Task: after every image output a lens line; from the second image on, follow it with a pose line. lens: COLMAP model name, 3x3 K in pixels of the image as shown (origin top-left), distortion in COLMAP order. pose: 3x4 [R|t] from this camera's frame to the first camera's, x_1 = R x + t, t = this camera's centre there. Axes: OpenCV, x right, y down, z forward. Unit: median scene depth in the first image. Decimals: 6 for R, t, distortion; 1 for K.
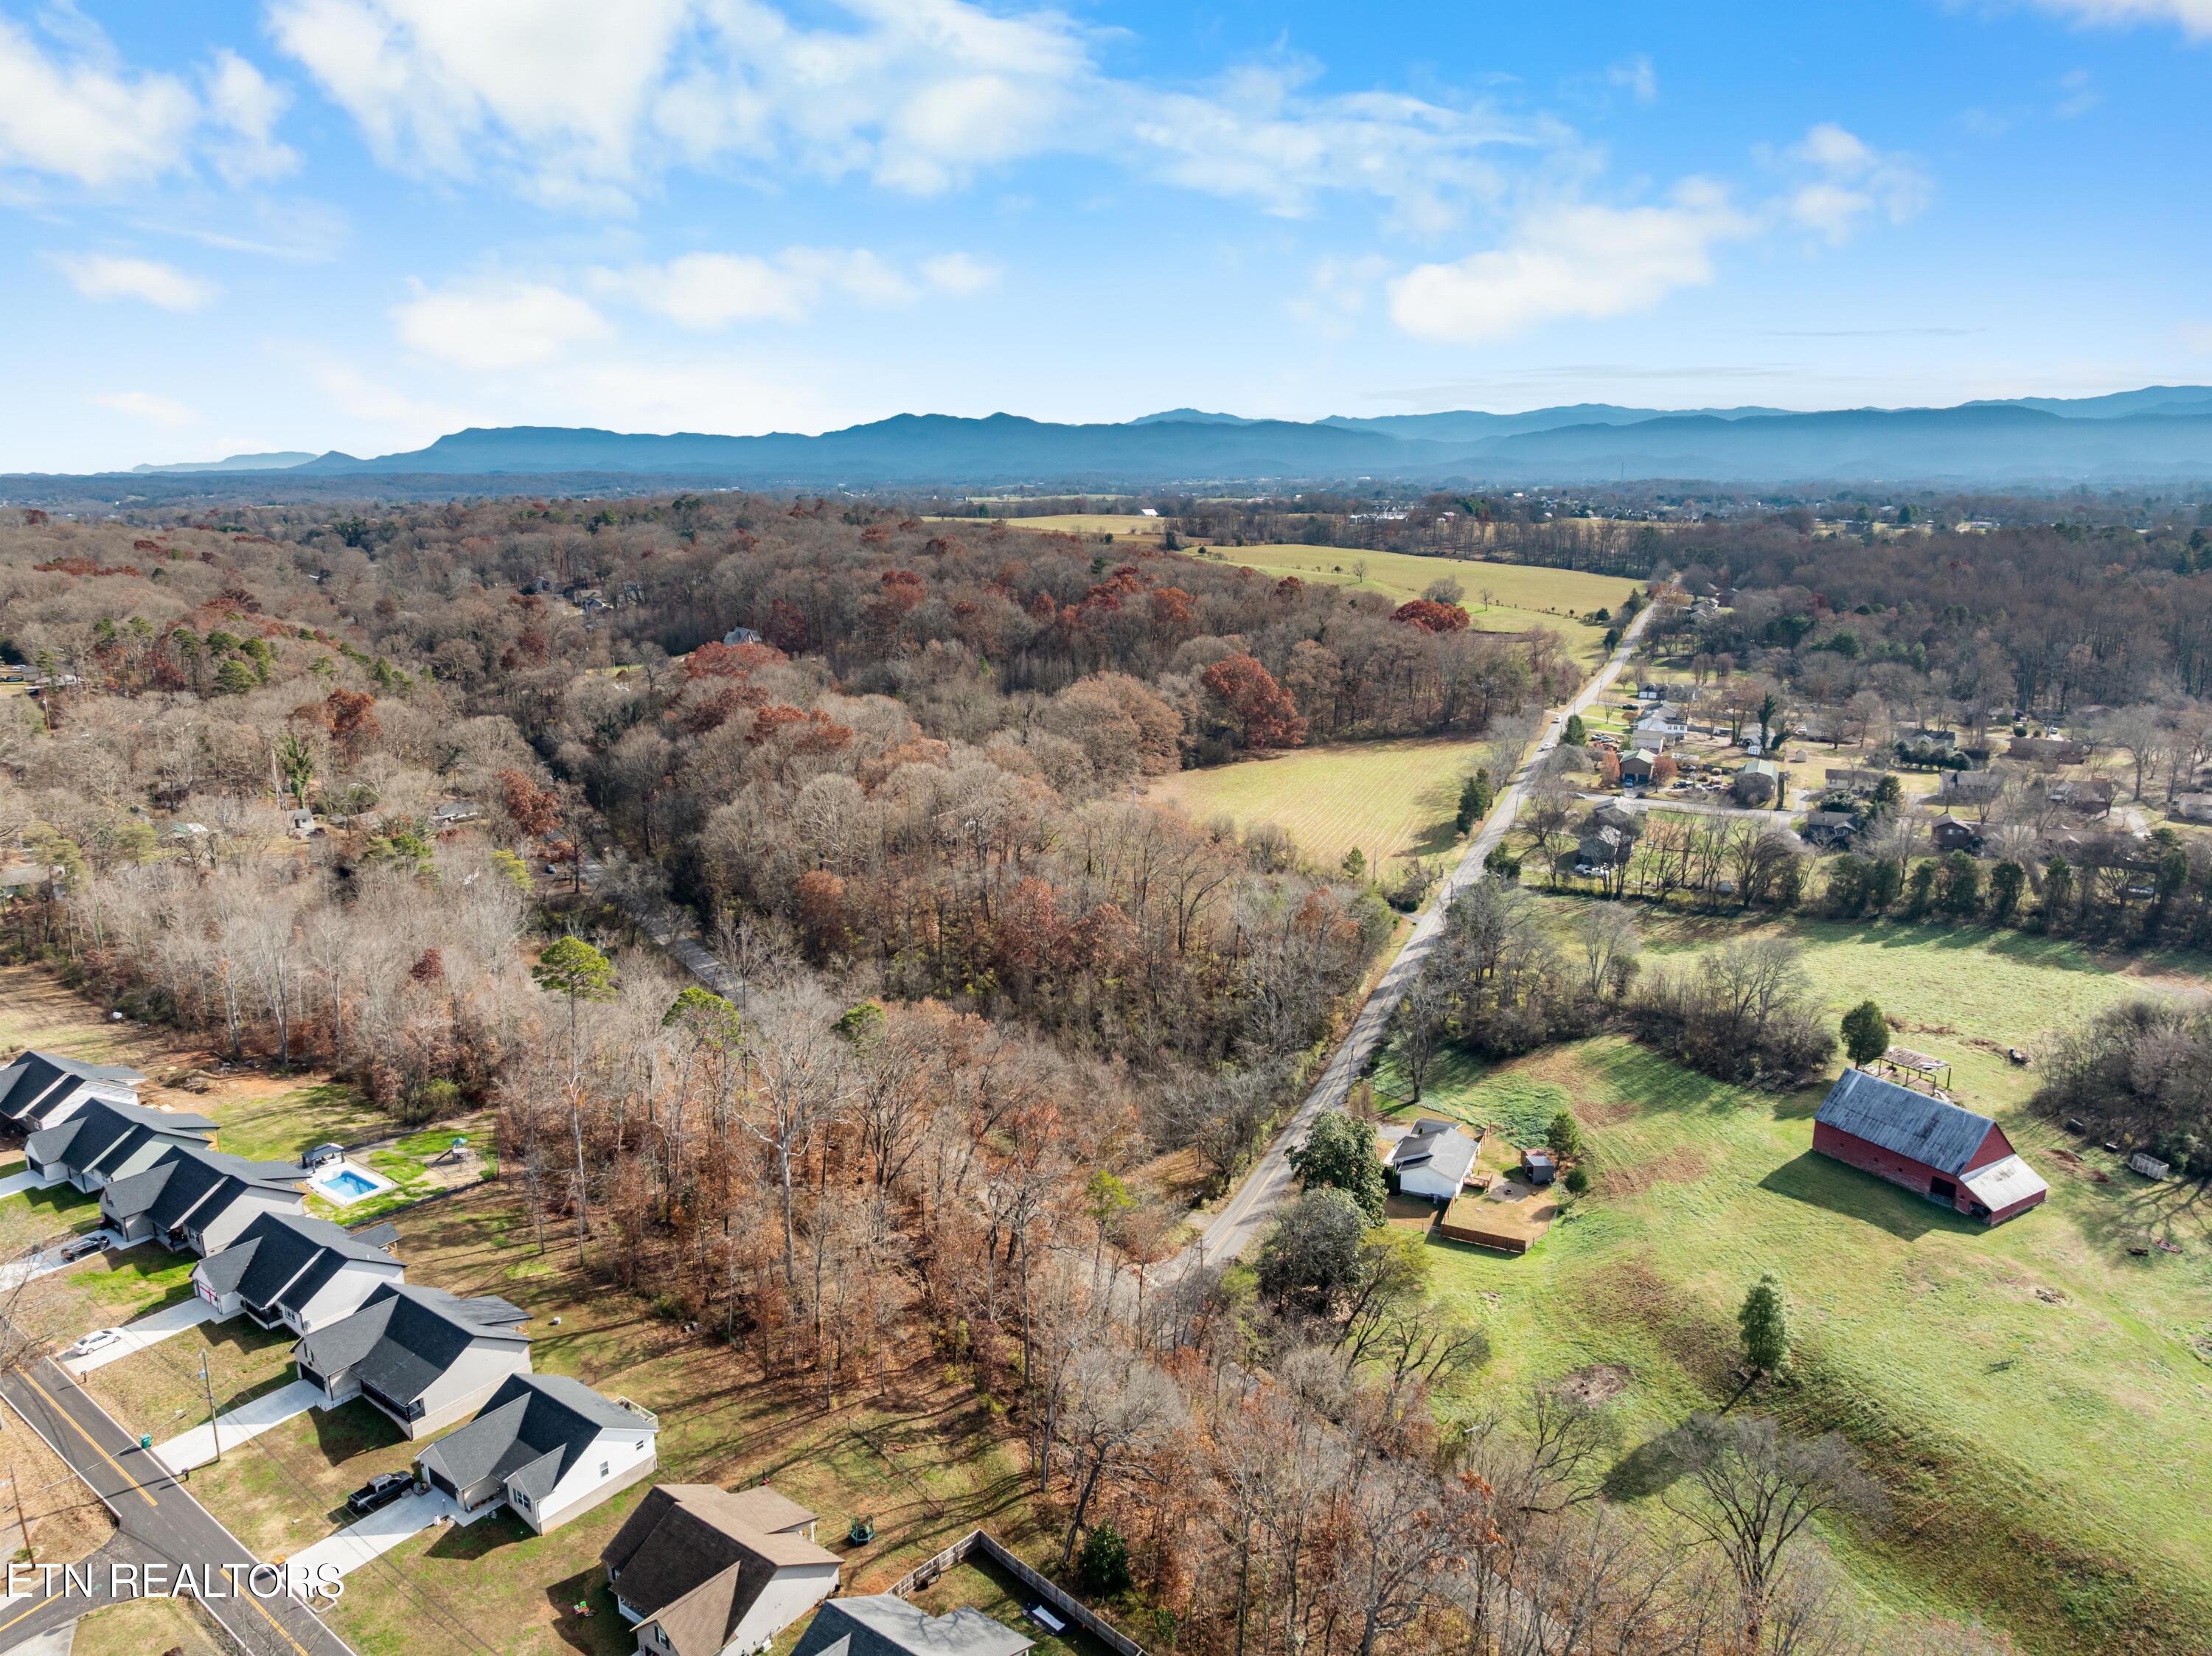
lens RADIAL K [[1555.9, 0, 1106.0], [0, 1555.9, 828.0], [0, 0, 1]] dist [-0.034545, -0.005190]
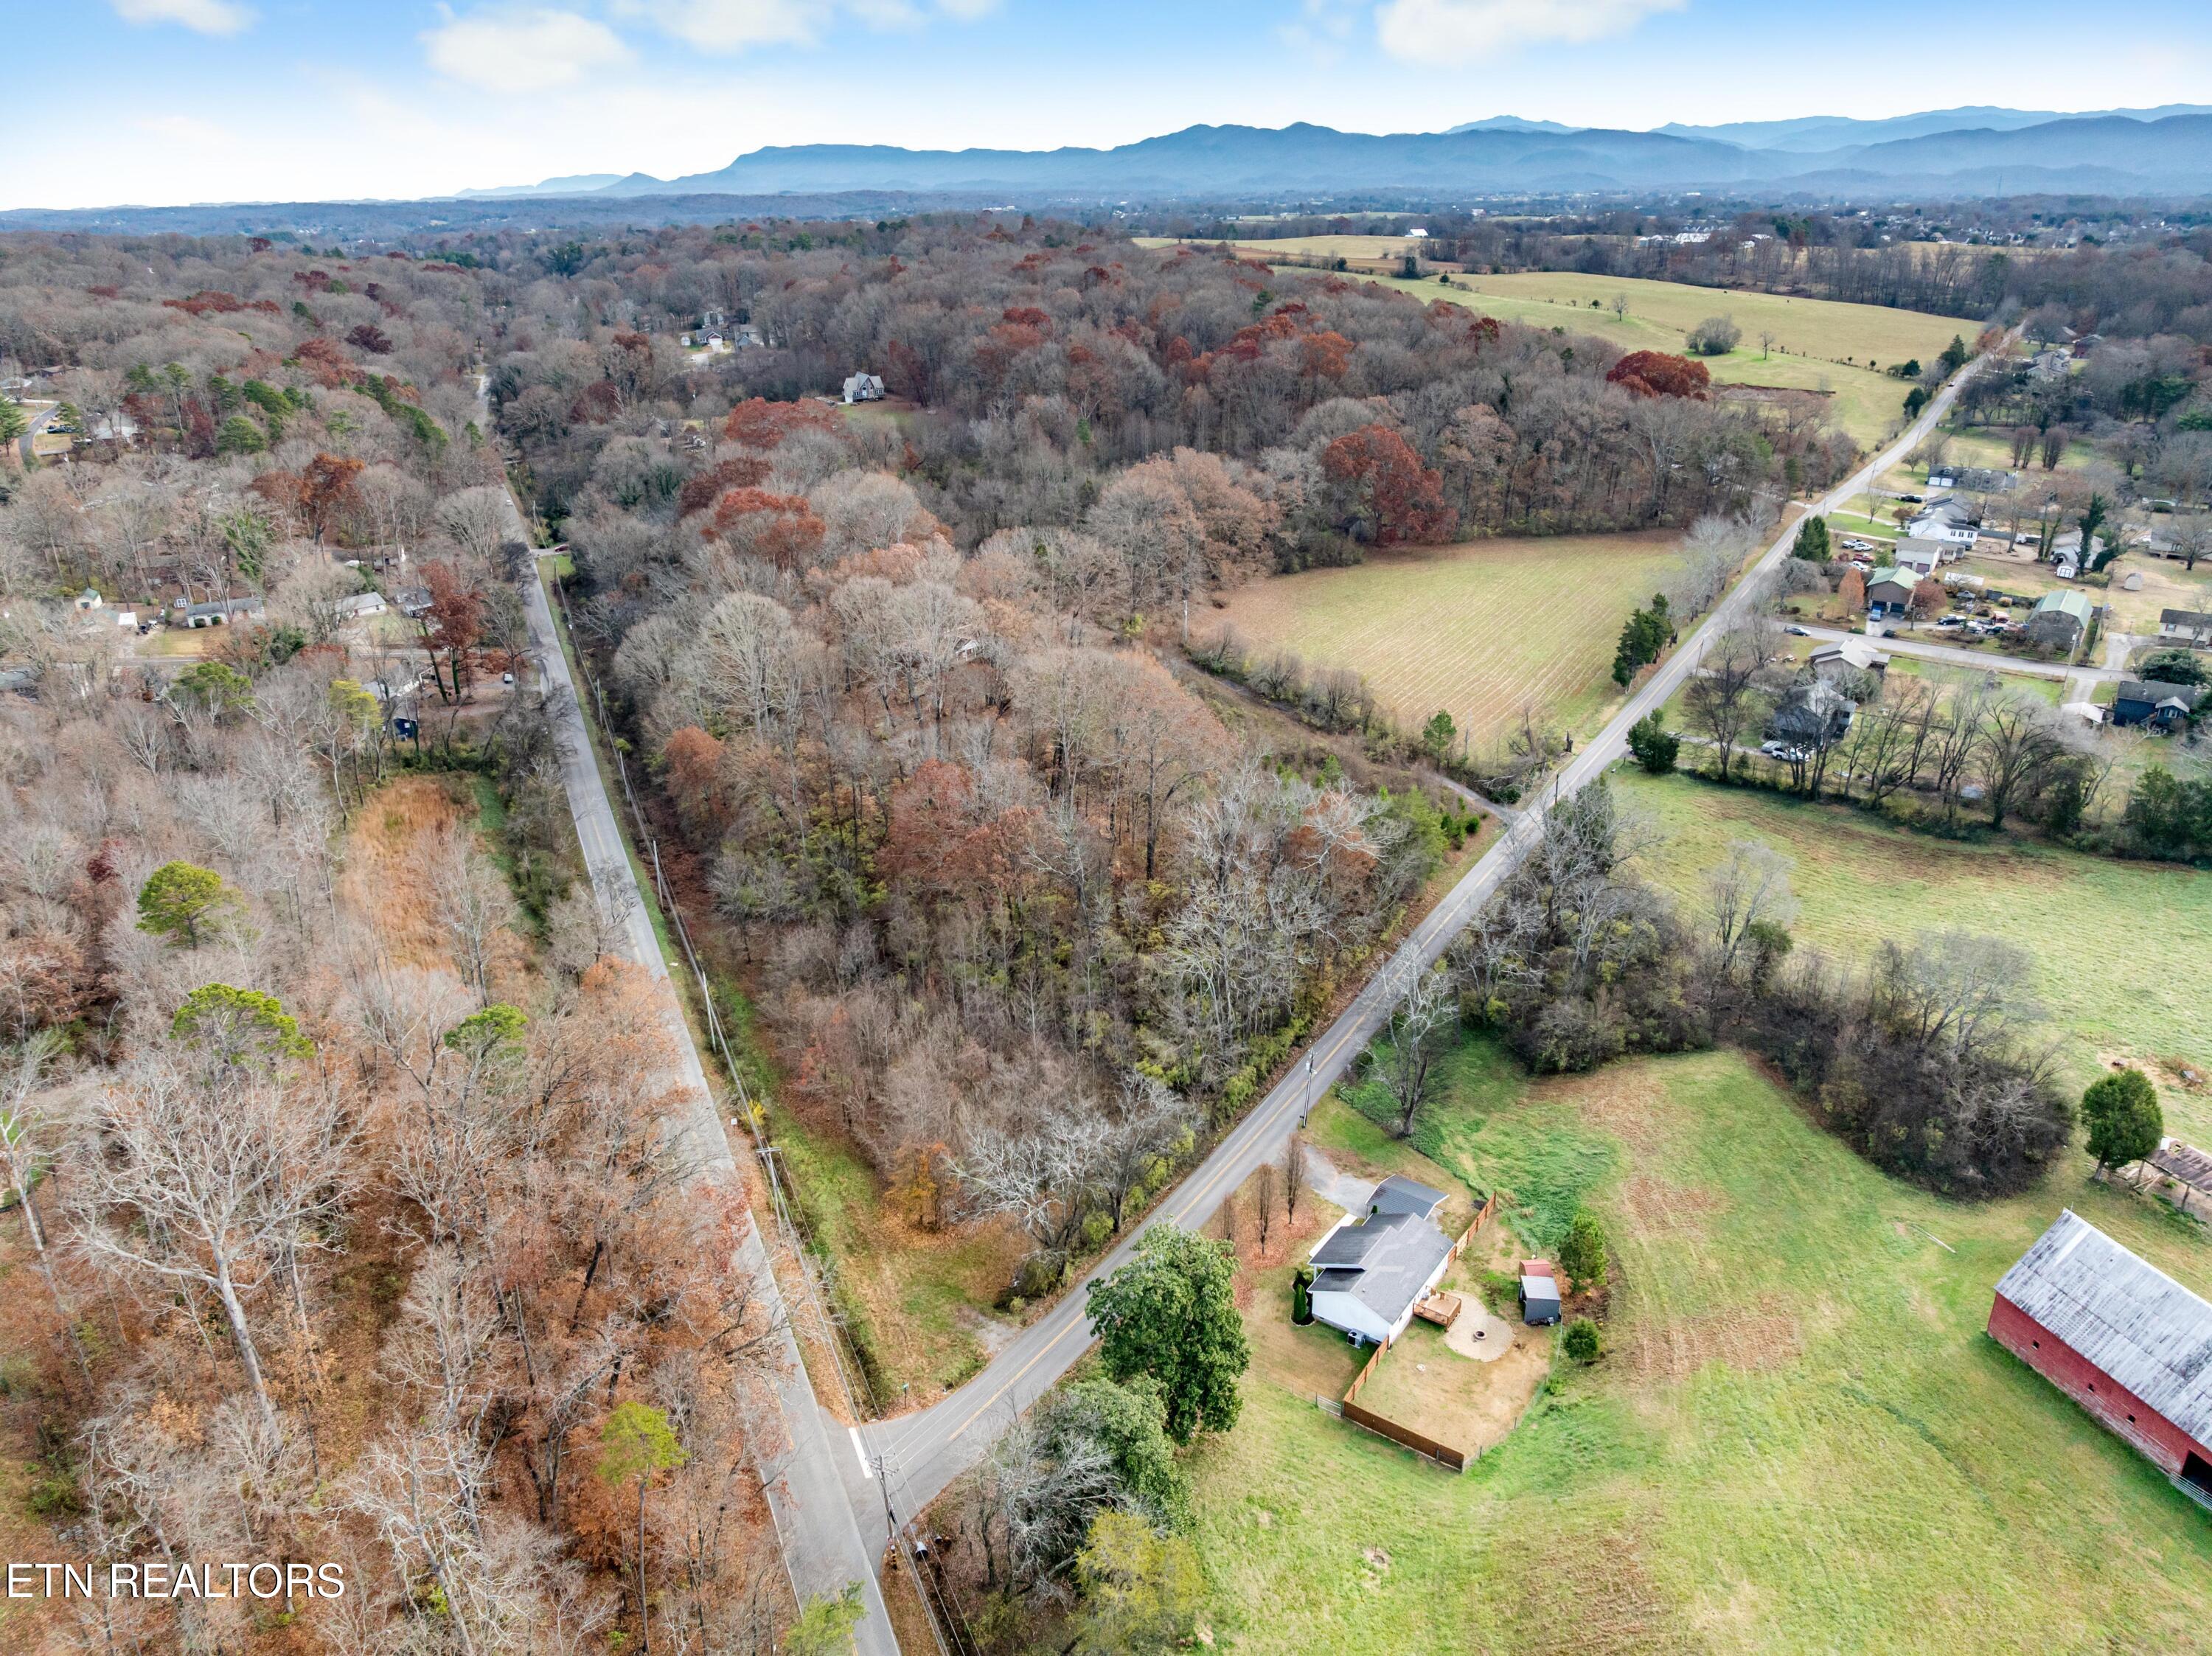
lens RADIAL K [[1564.8, 0, 1106.0], [0, 1564.8, 828.0], [0, 0, 1]] dist [-0.067758, 0.044854]
pose [[0.983285, 0.060001, -0.171905, 0.120819], [-0.030691, 0.985252, 0.168336, -0.047067], [0.179470, -0.160246, 0.970624, 0.221835]]
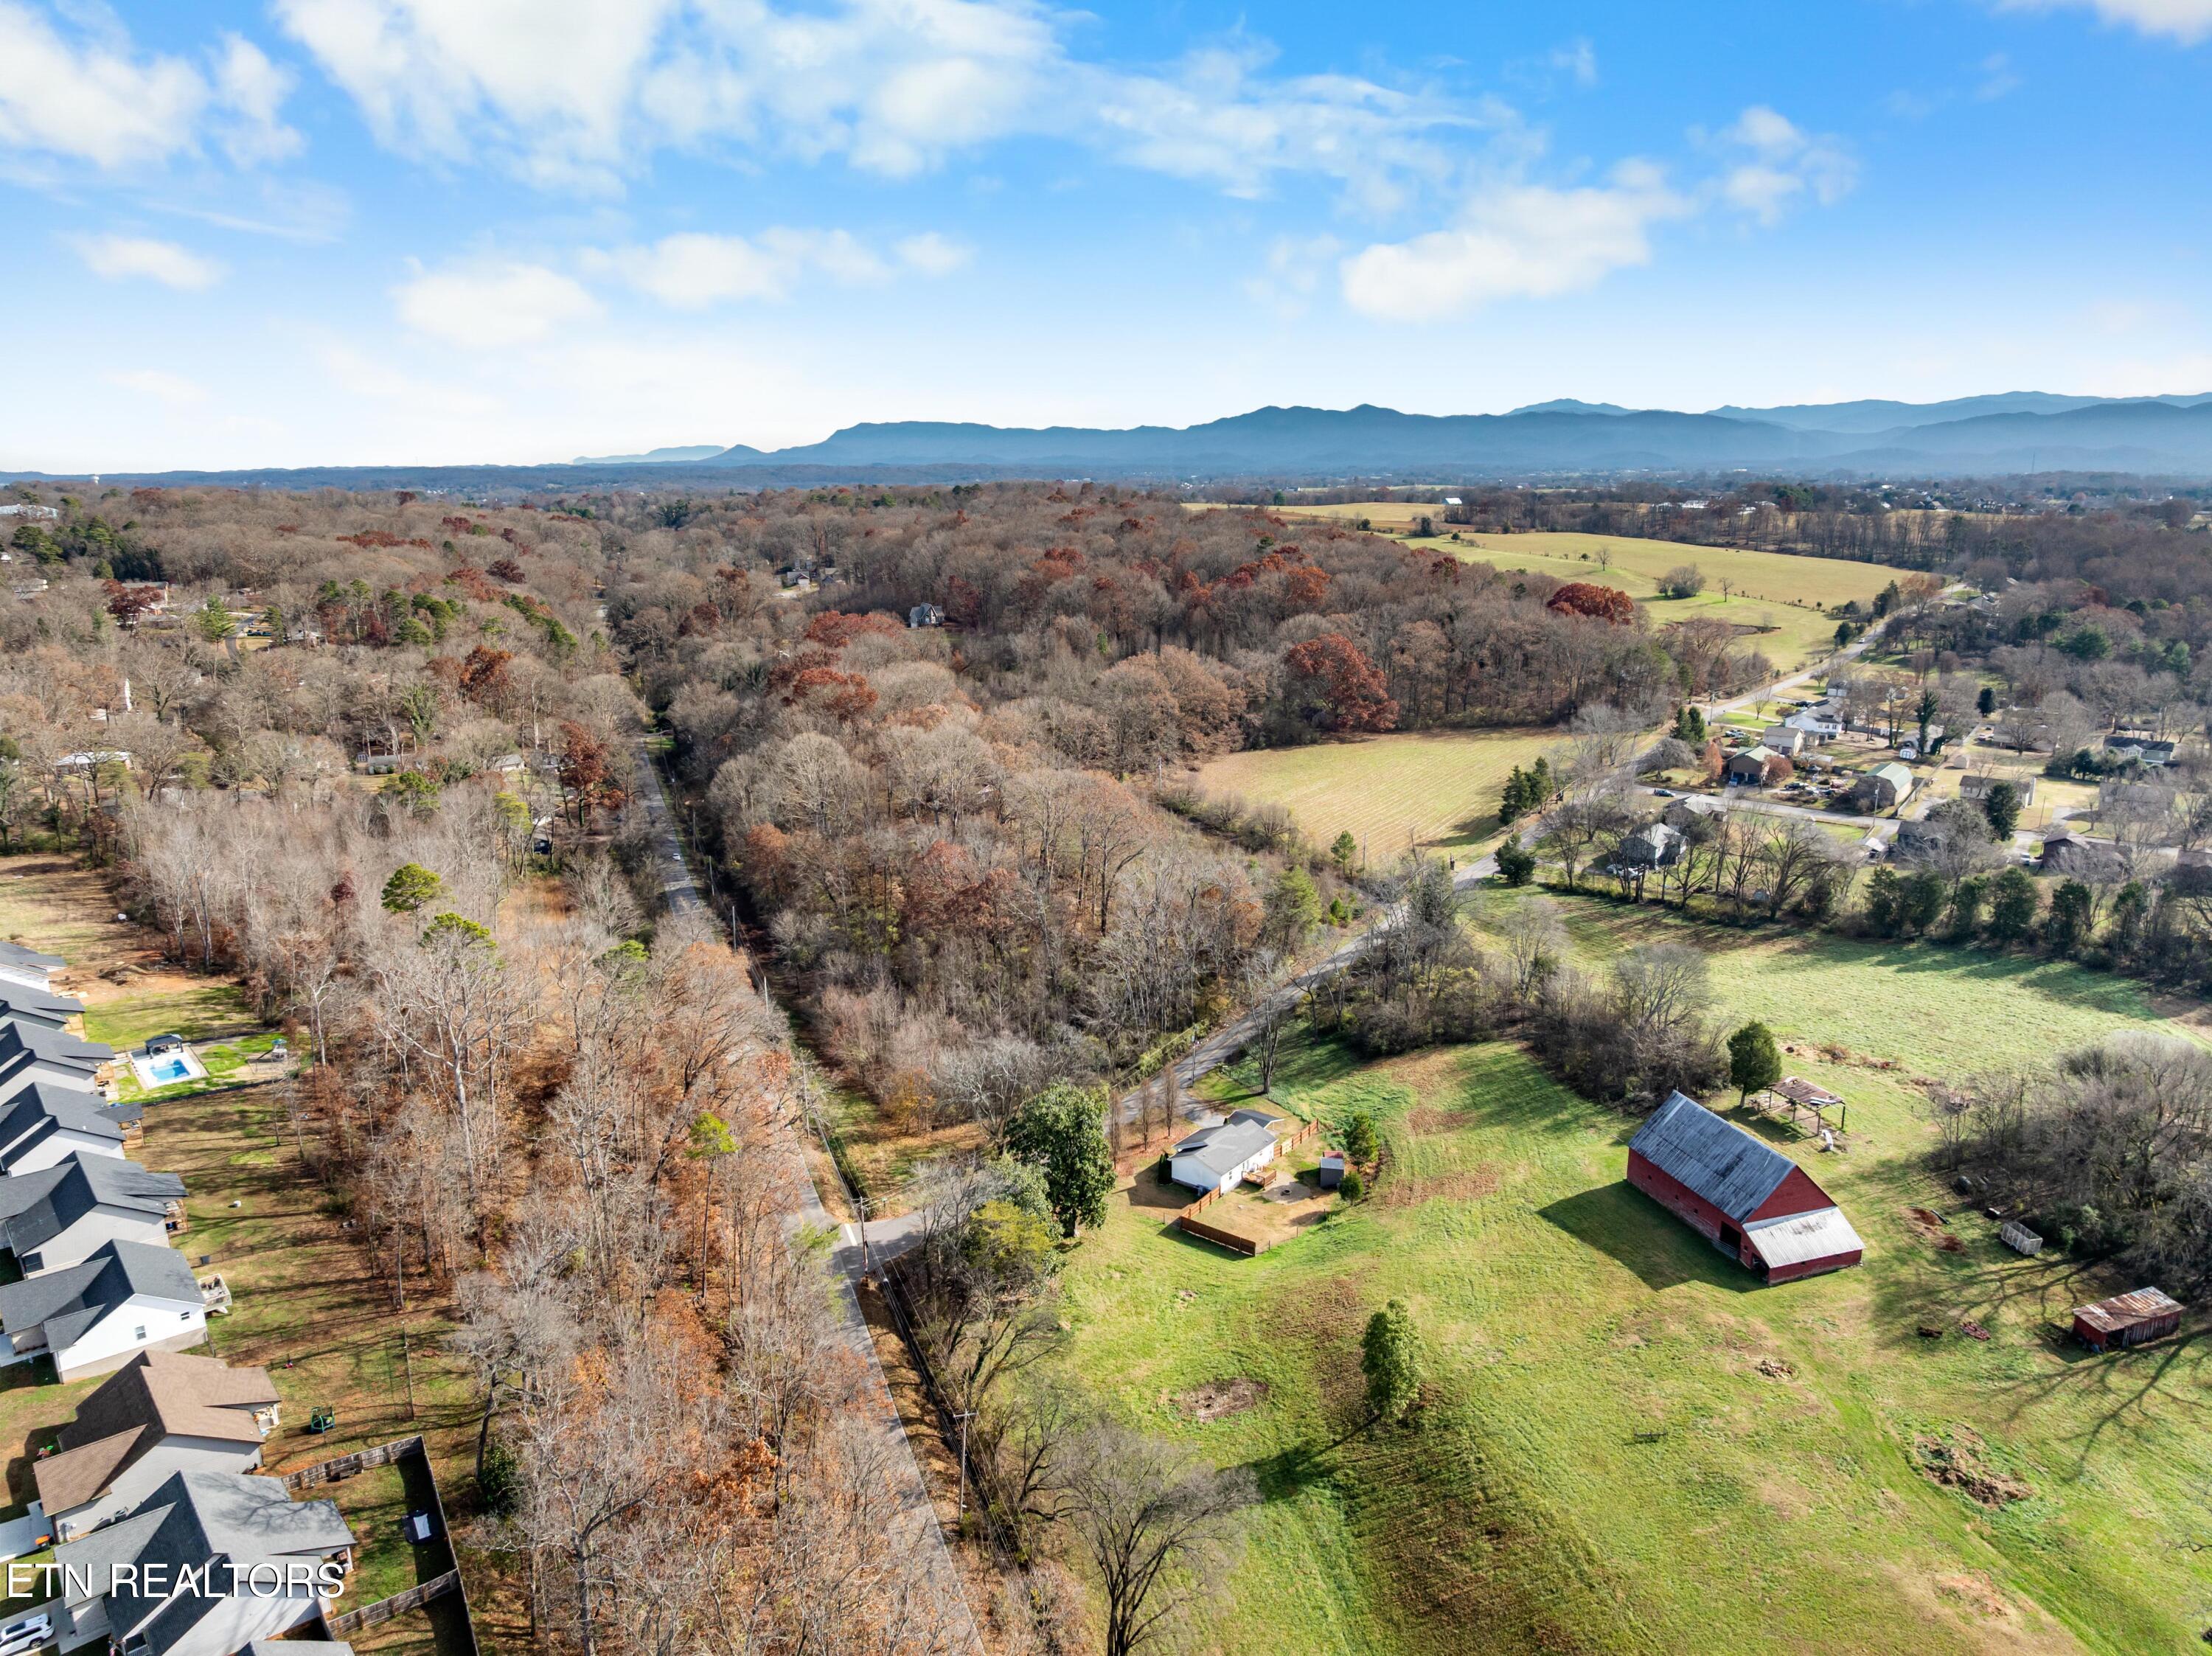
lens RADIAL K [[1554.9, 0, 1106.0], [0, 1554.9, 828.0], [0, 0, 1]] dist [-0.040432, 0.003256]
pose [[0.973642, 0.049210, -0.222712, 0.207322], [-0.048186, 0.998788, 0.010034, 0.007292], [0.222936, 0.000962, 0.974833, 0.040626]]
